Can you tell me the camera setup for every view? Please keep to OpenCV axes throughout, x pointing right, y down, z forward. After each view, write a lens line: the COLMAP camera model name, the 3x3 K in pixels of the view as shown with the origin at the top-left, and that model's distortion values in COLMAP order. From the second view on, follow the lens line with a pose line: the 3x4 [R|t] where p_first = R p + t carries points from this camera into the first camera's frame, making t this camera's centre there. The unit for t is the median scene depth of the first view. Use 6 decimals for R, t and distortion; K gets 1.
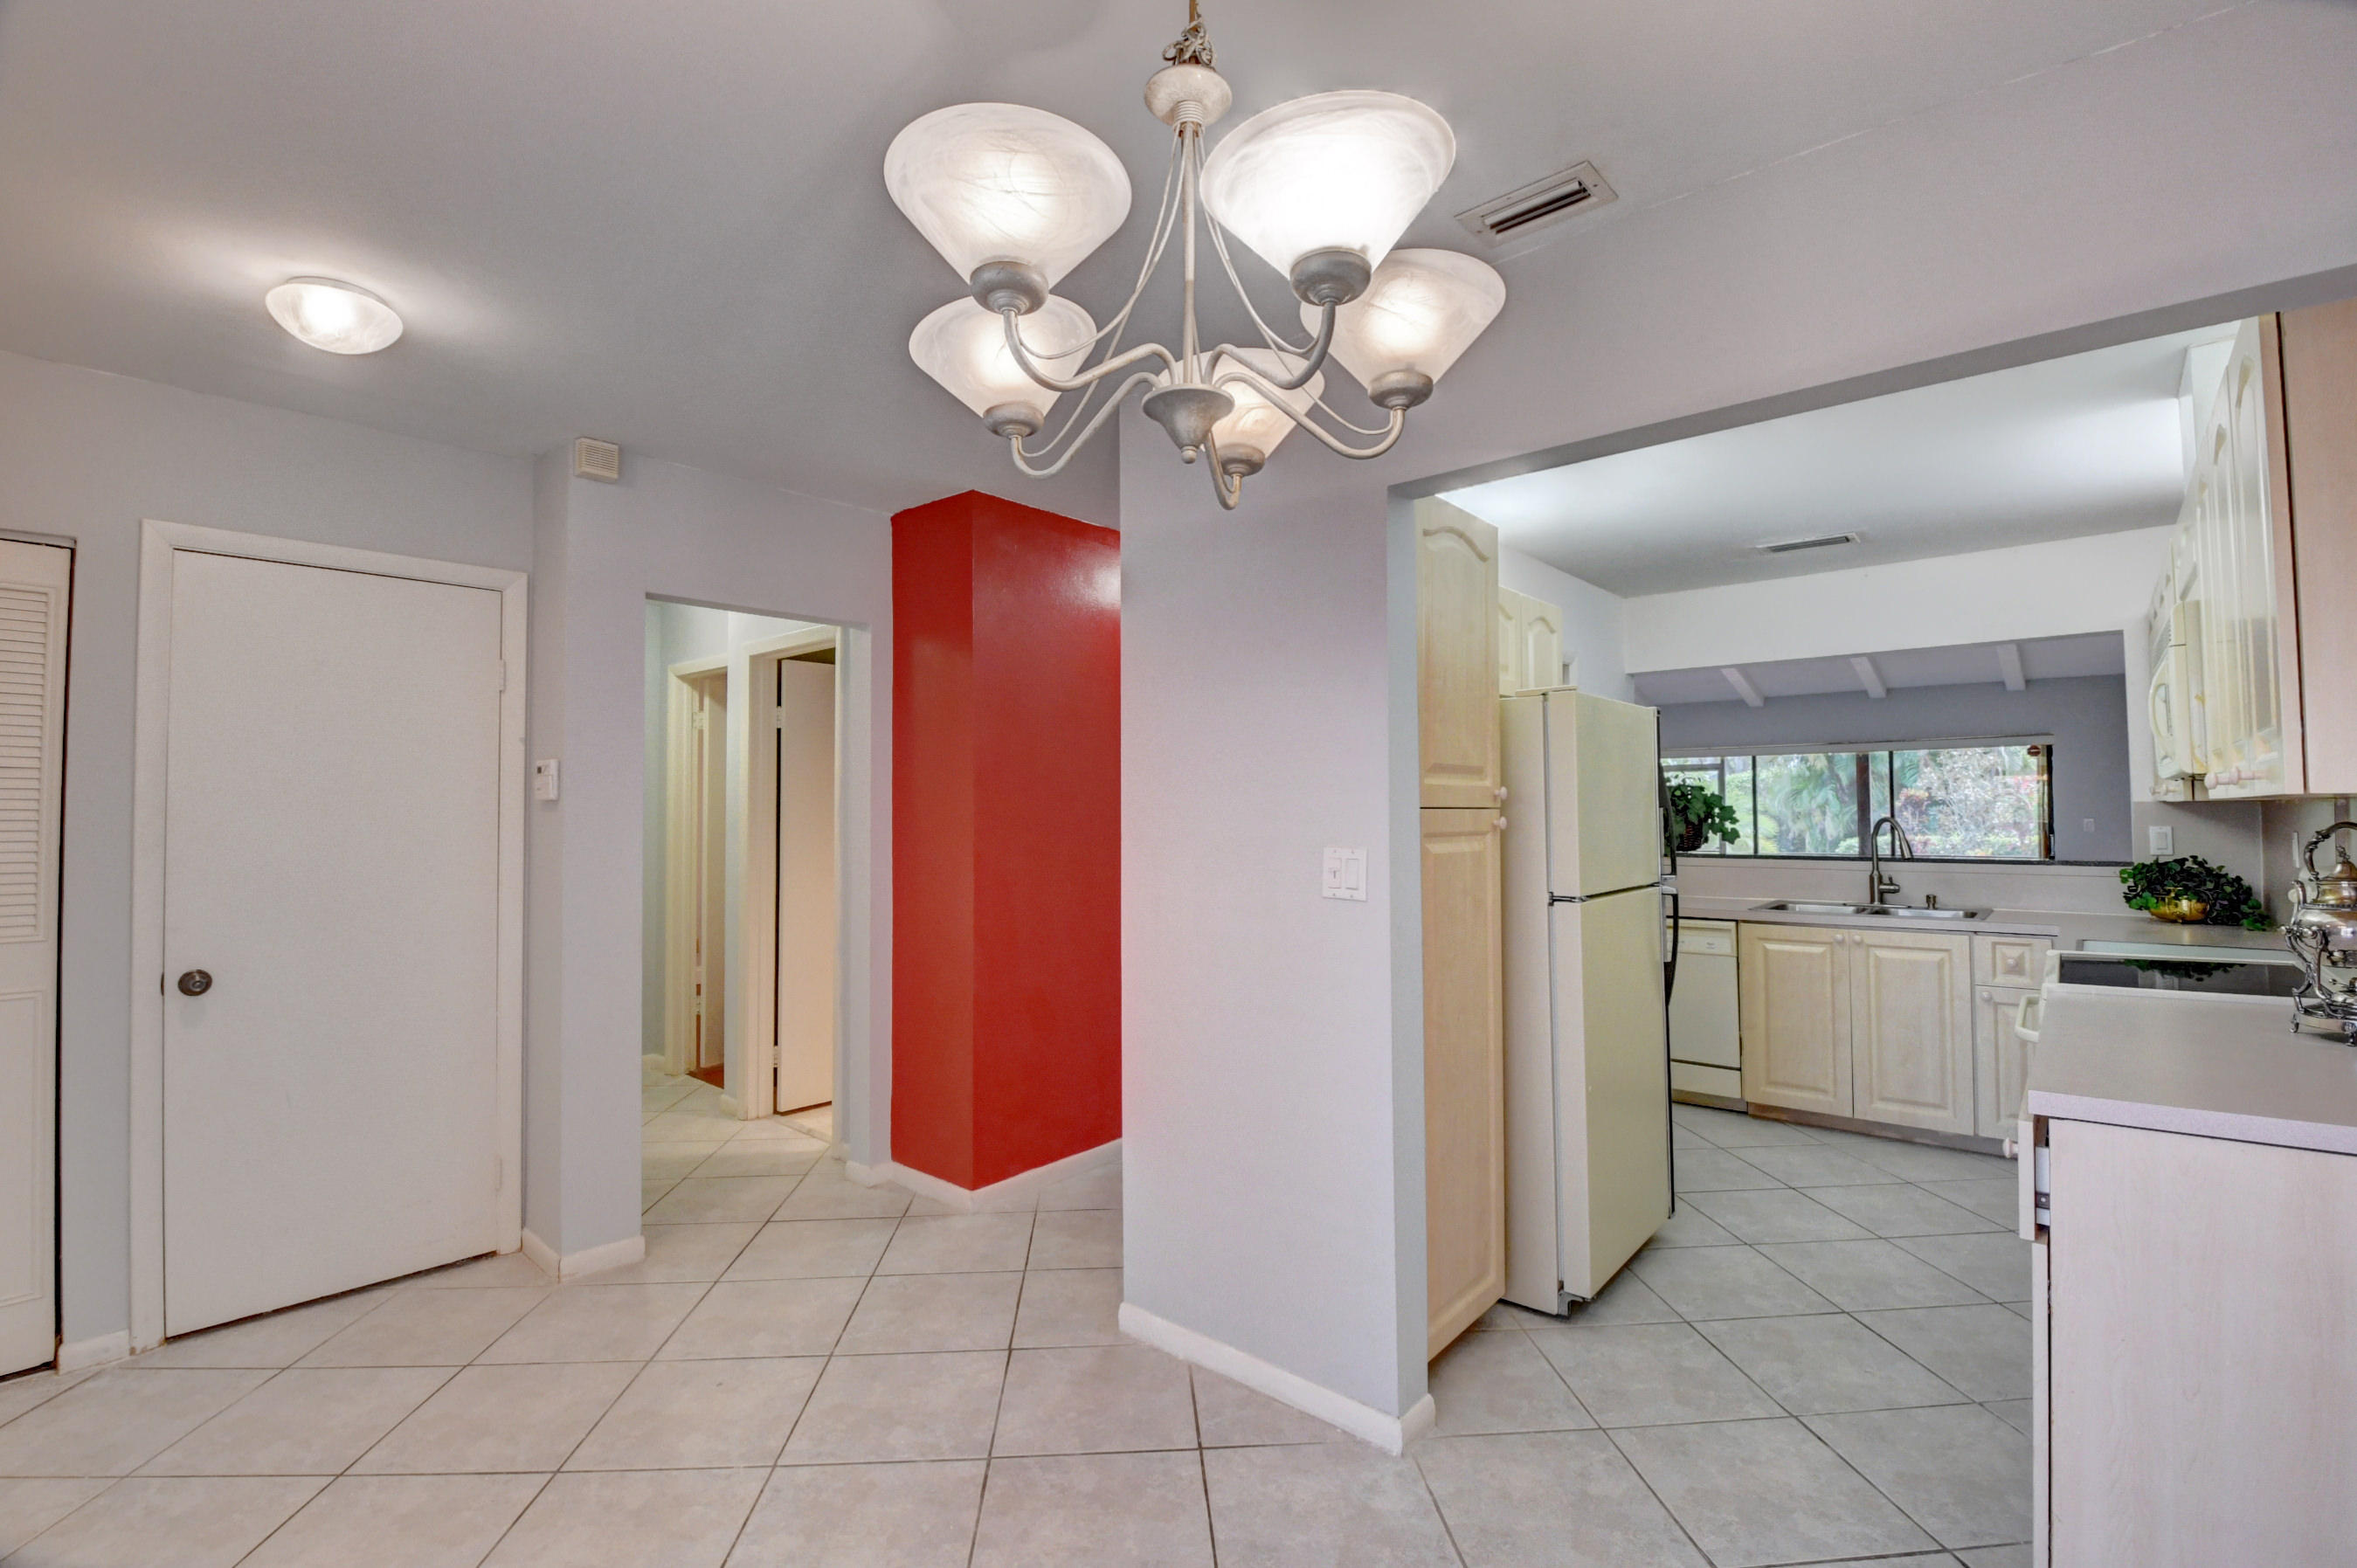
lens RADIAL K [[1047.2, 0, 1167.8], [0, 1047.2, 774.4], [0, 0, 1]] dist [0.001056, -0.018531]
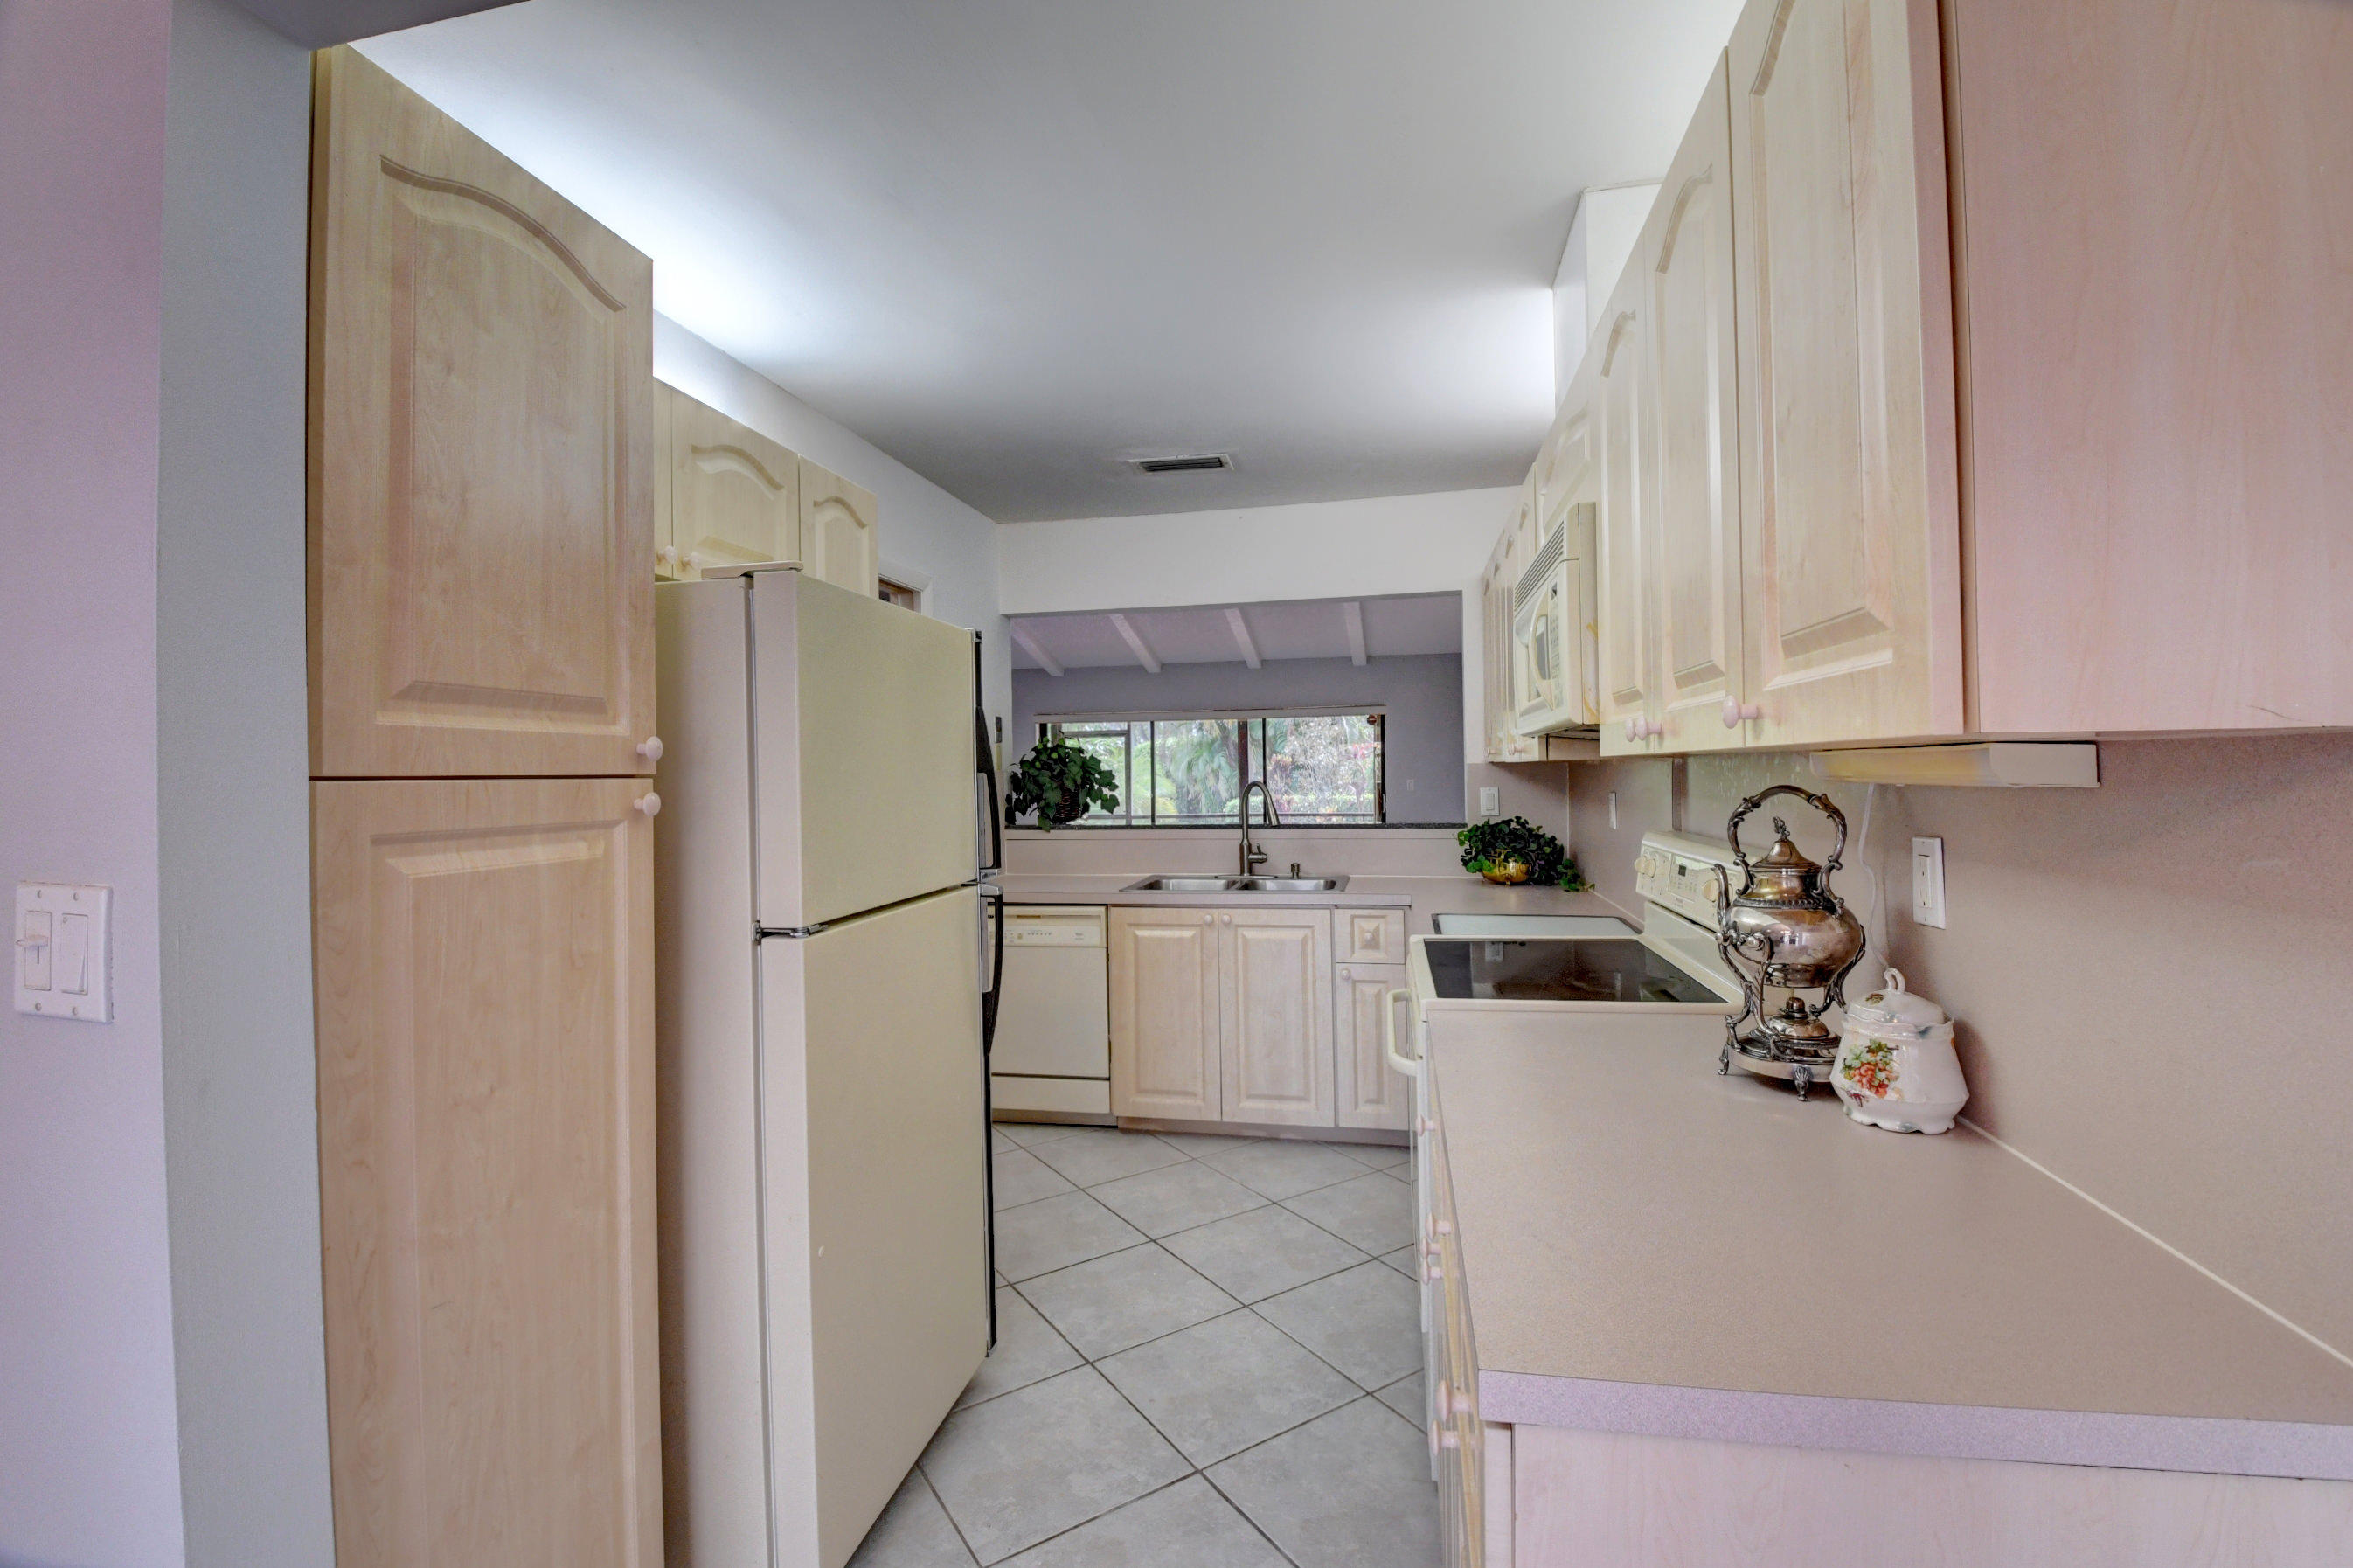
lens RADIAL K [[1045.4, 0, 1165.8], [0, 1045.4, 774.4], [0, 0, 1]] dist [0.001056, -0.018531]
pose [[0.872678, -0.009504, 0.488204, 0.201710], [-0.005949, 0.999529, 0.030092, 0.009492], [-0.488260, -0.029165, 0.872211, 0.279702]]
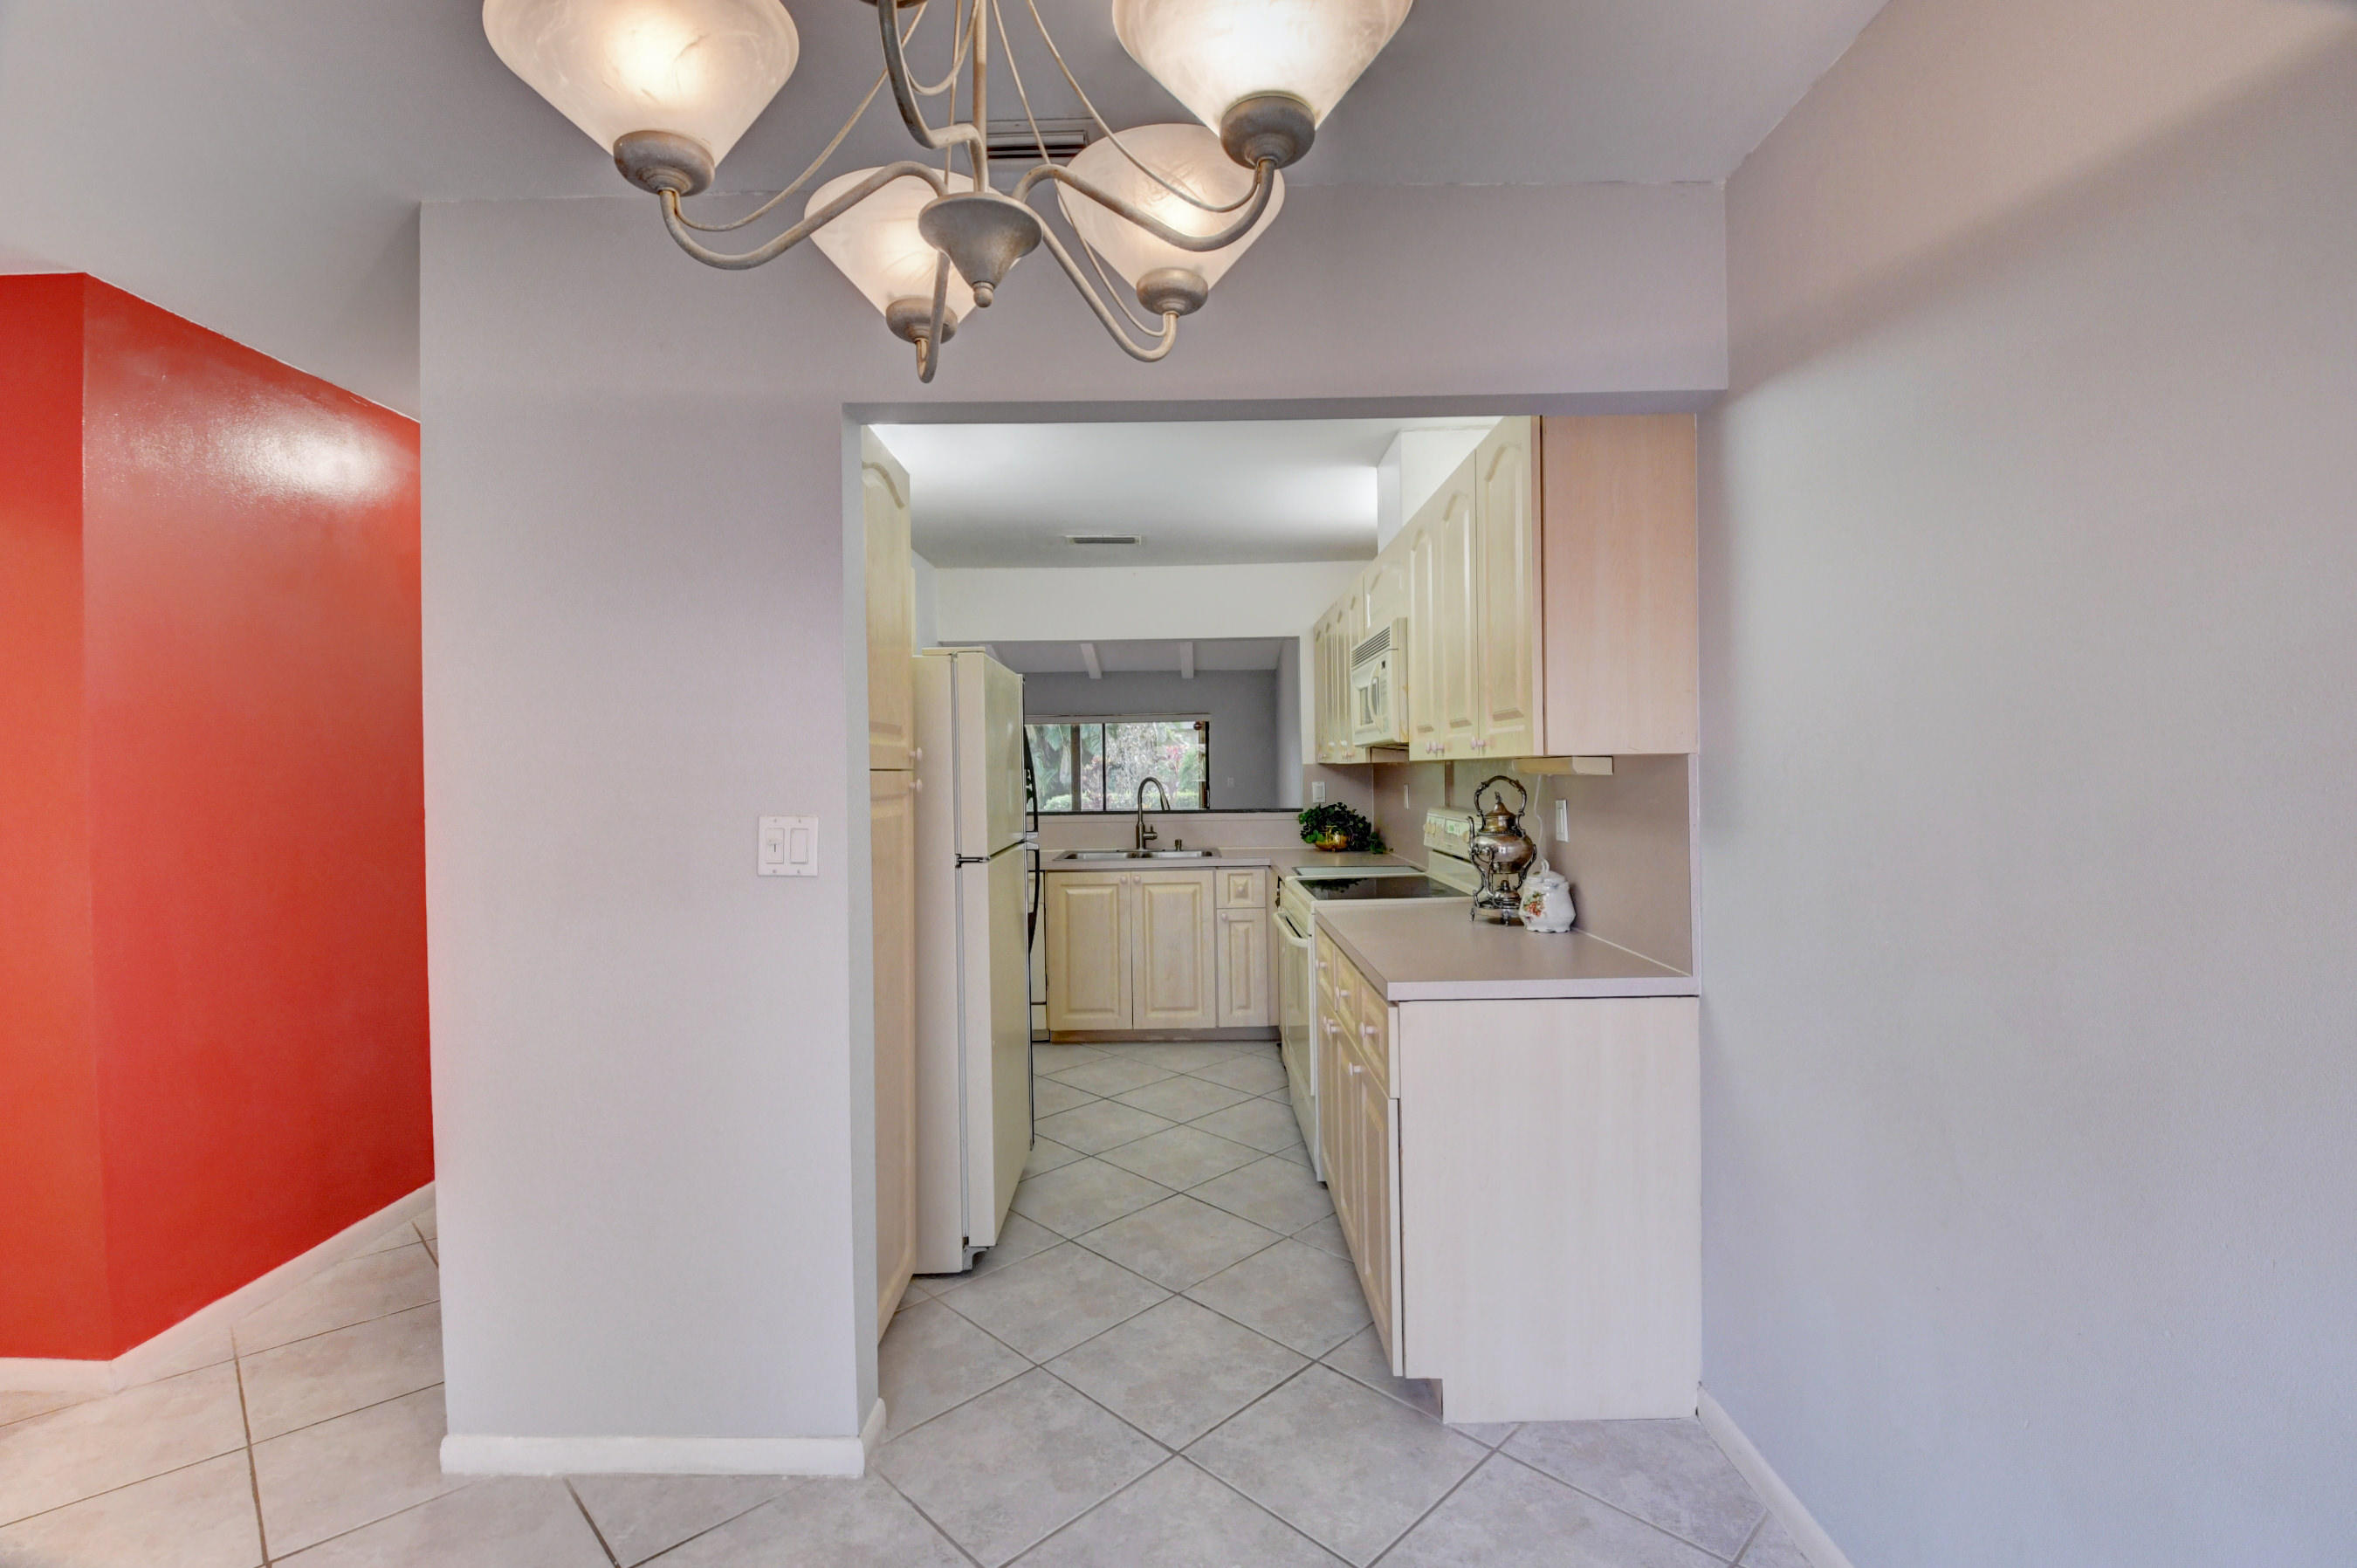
lens RADIAL K [[1042.6, 0, 1179.8], [0, 1042.6, 775.7], [0, 0, 1]] dist [0.000011, -0.011859]
pose [[0.751782, -0.008941, 0.659351, -0.092071], [-0.013588, 0.999486, 0.029046, 0.004717], [-0.659272, -0.030796, 0.751274, 0.084767]]
